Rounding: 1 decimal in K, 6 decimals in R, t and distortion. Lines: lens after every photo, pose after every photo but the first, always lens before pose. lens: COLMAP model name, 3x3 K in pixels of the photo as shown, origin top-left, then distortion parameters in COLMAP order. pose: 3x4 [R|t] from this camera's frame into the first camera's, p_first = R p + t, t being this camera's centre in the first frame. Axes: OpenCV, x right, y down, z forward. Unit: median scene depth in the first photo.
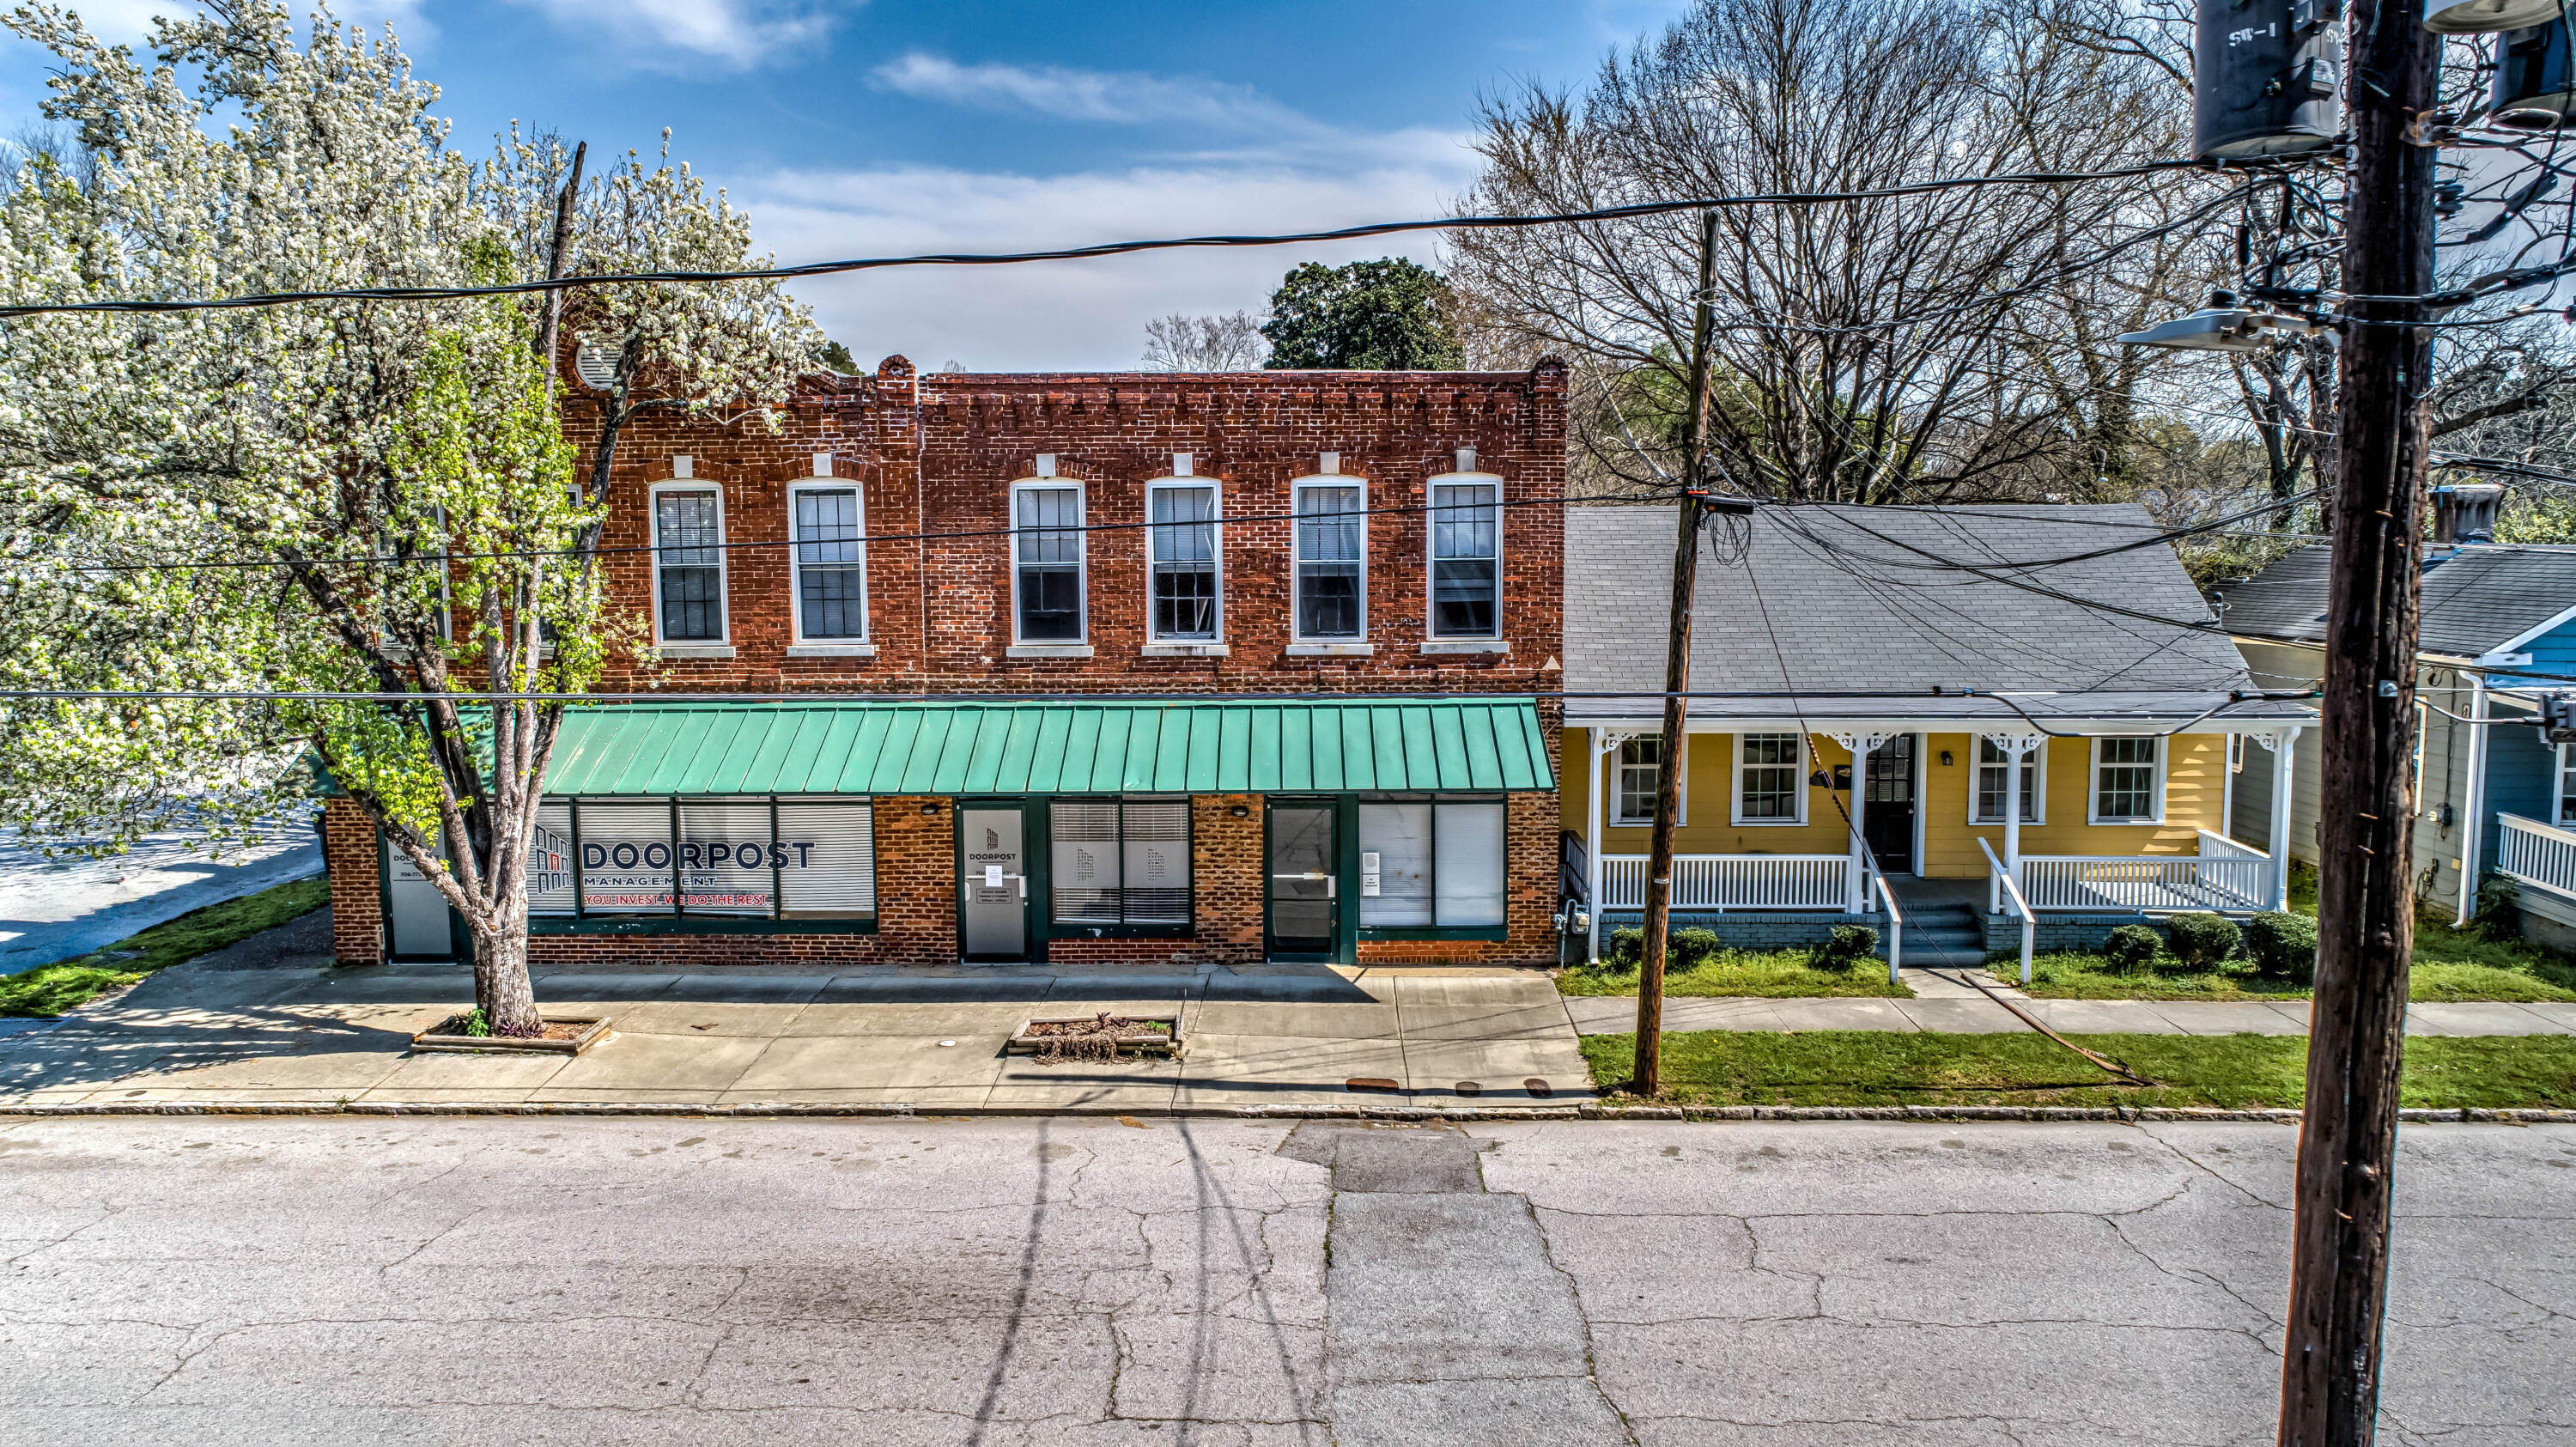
lens RADIAL K [[1670.5, 0, 1288.0], [0, 1670.5, 723.5], [0, 0, 1]] dist [-0.005299, -0.001599]
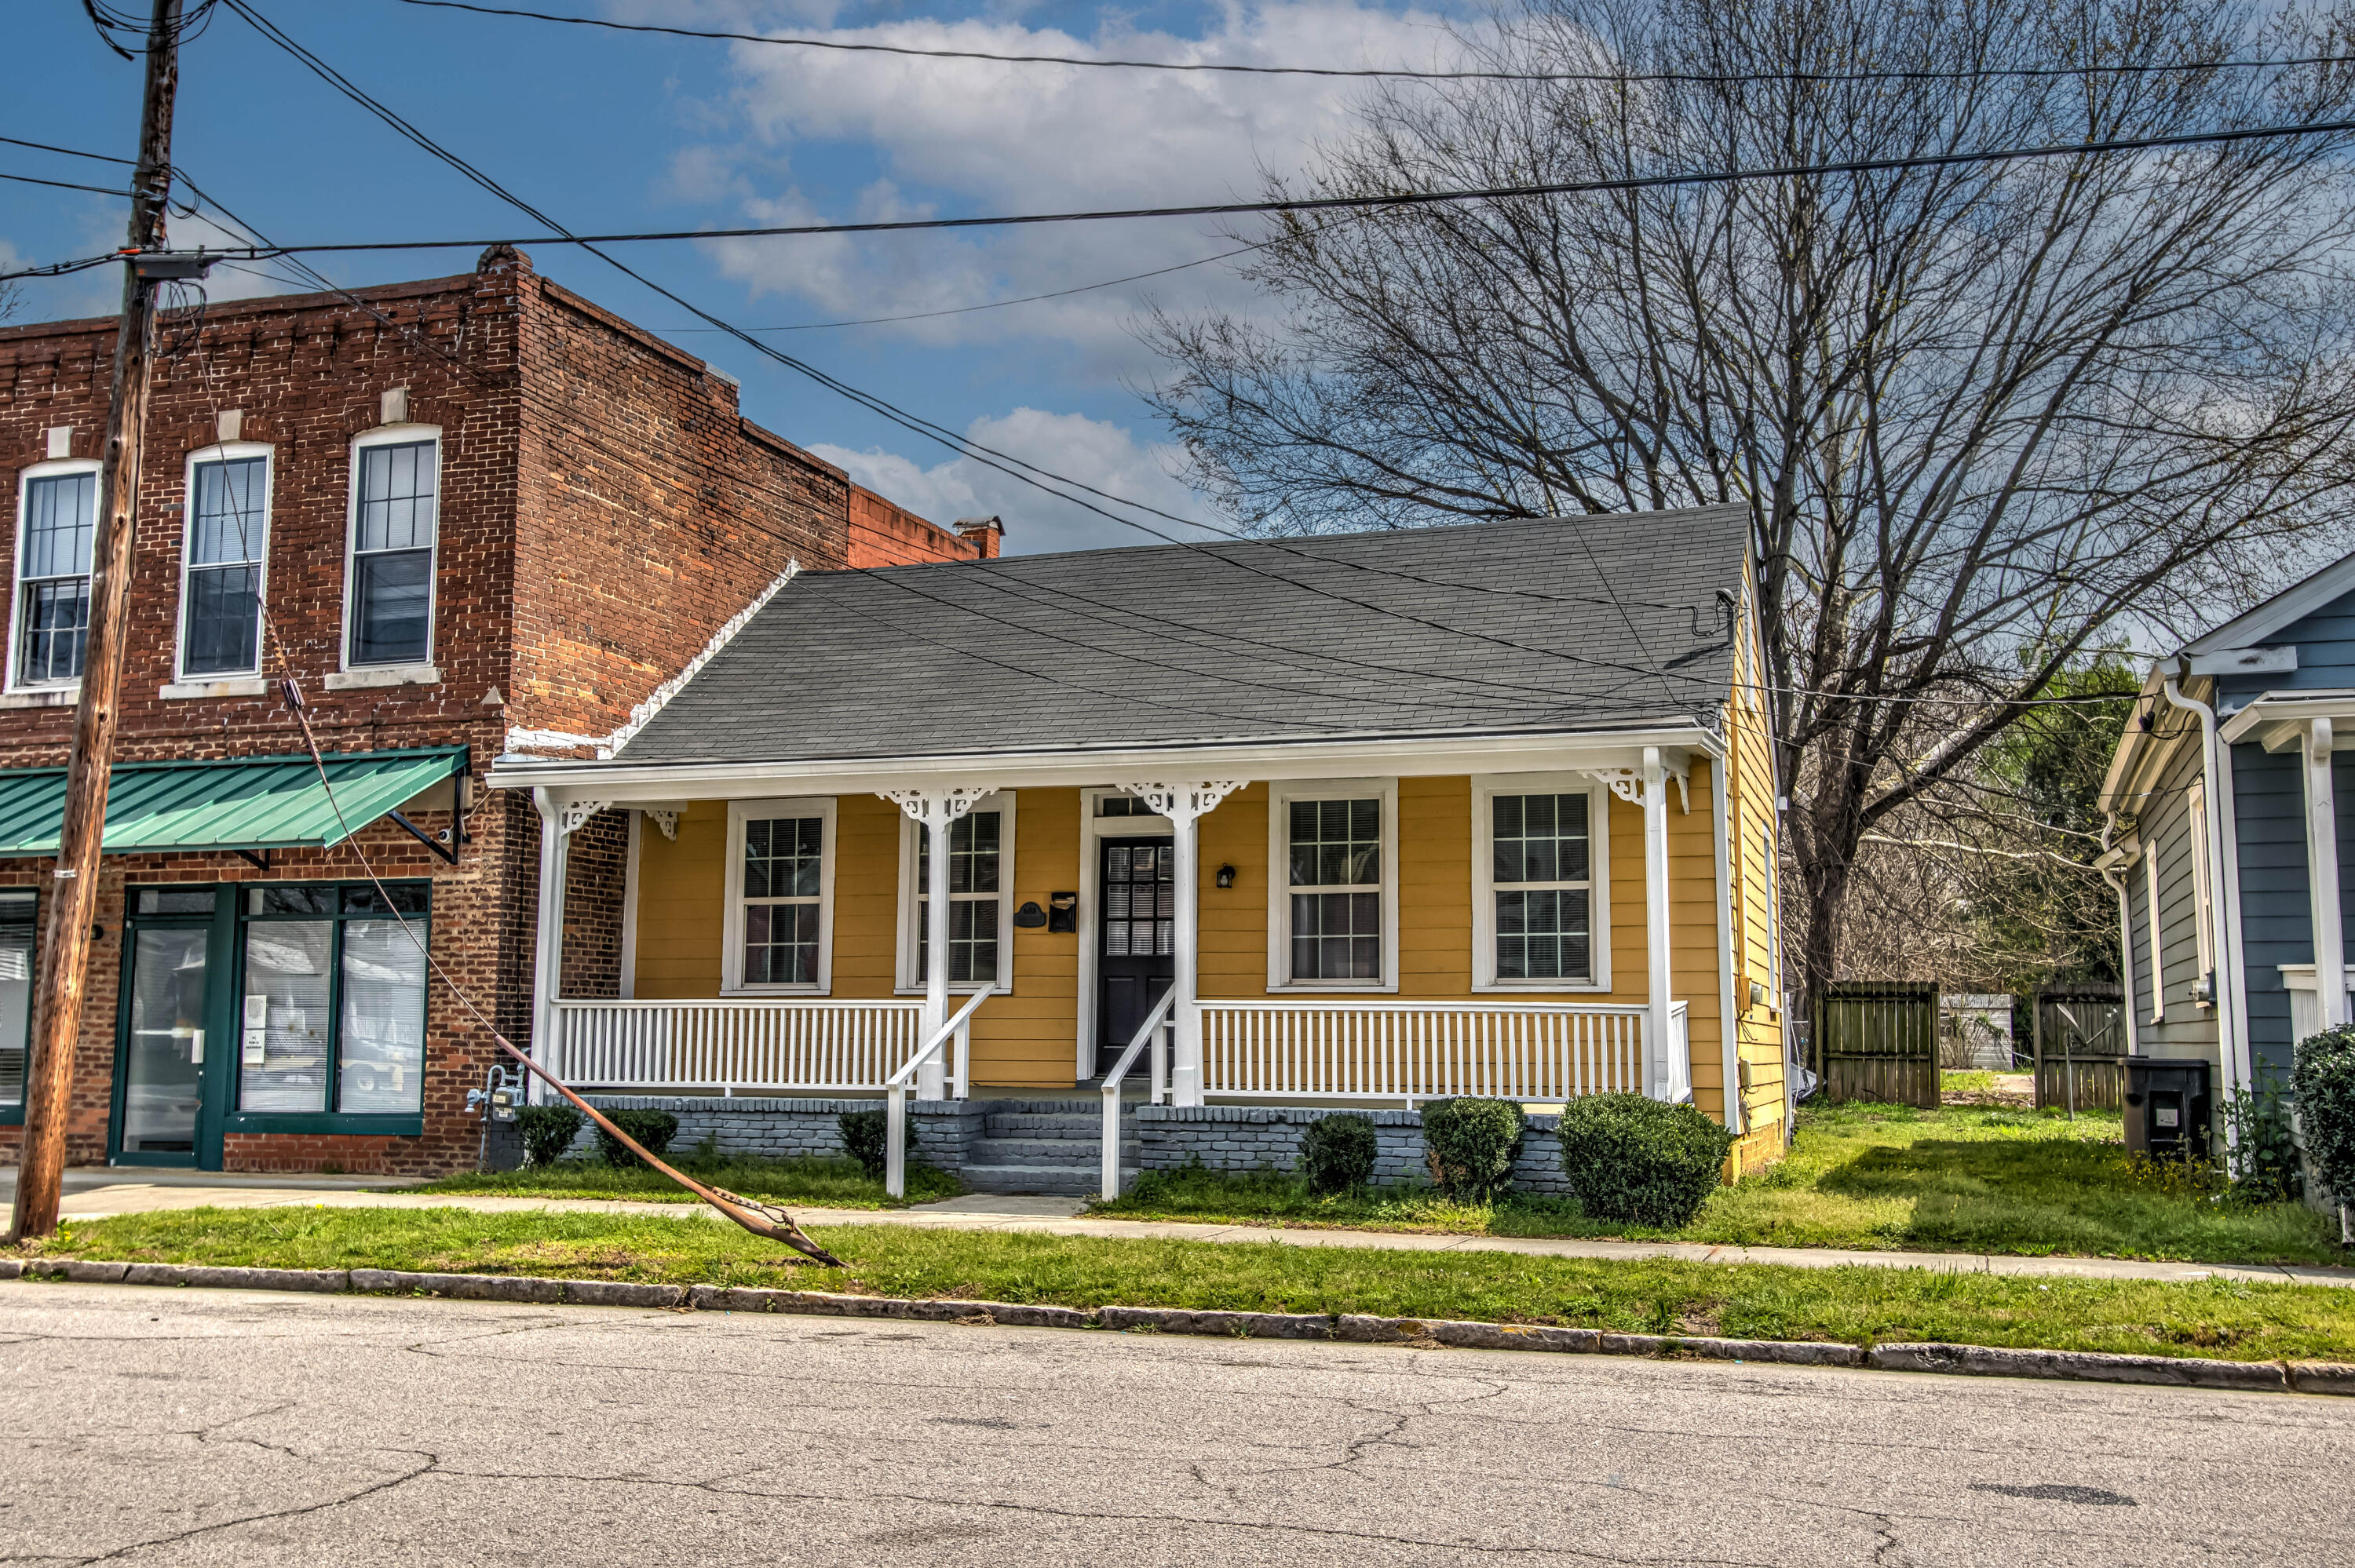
lens RADIAL K [[2253.5, 0, 1177.5], [0, 2253.5, 784.0], [0, 0, 1]] dist [0.003634, 0.084220]
pose [[0.949879, -0.028142, -0.311349, 0.680755], [-0.041466, 0.975798, -0.214707, 0.174049], [0.309856, 0.216856, 0.925723, 0.275578]]
